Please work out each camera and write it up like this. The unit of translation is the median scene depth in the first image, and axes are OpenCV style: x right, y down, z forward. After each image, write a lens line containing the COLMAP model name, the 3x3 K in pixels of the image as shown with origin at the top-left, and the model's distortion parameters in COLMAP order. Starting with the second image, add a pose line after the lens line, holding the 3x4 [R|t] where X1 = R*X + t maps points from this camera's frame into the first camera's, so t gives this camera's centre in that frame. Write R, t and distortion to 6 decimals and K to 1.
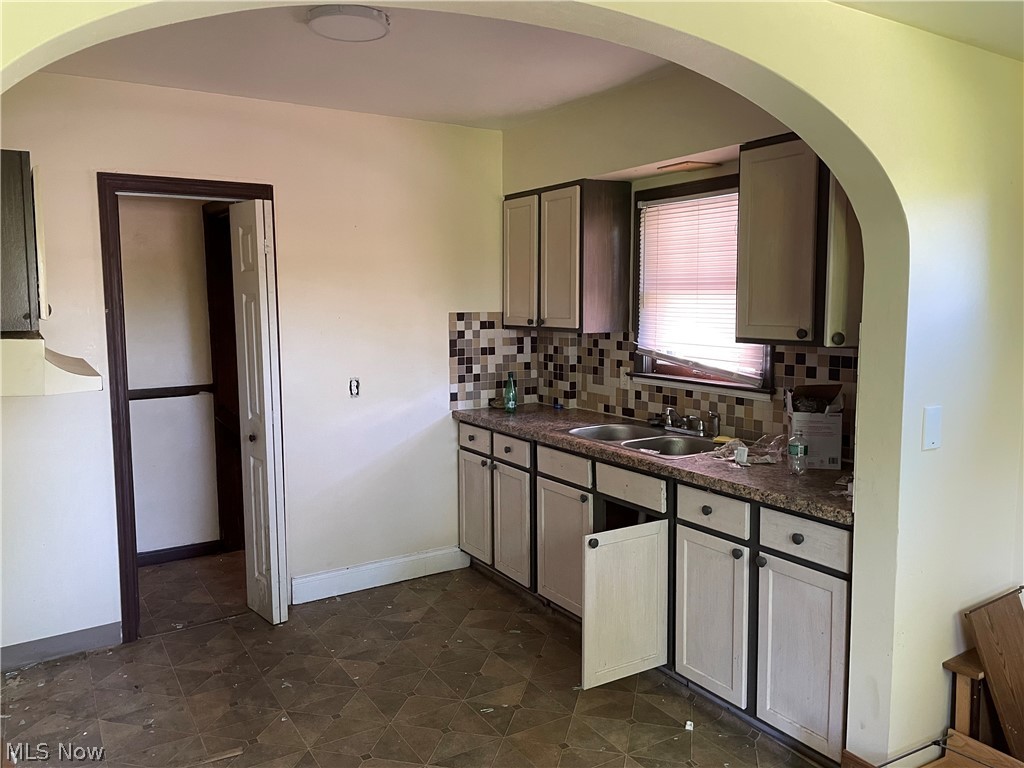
lens RADIAL K [[771.2, 0, 504.6], [0, 771.2, 376.7], [0, 0, 1]] dist [0.061649, -0.089491]
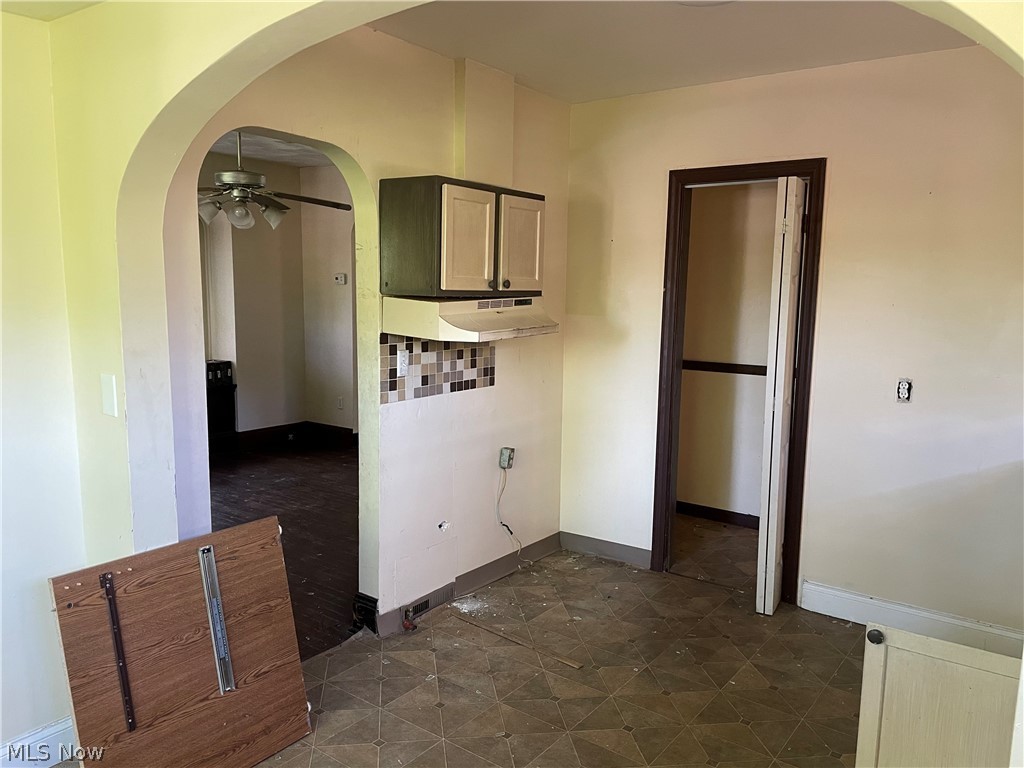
lens RADIAL K [[771.2, 0, 504.5], [0, 771.2, 390.3], [0, 0, 1]] dist [0.061649, -0.089491]
pose [[0.359009, 0.142214, -0.922436, 0.499279], [-0.116772, 0.987402, 0.106782, -0.029801], [0.926000, 0.069379, 0.371093, 0.345550]]
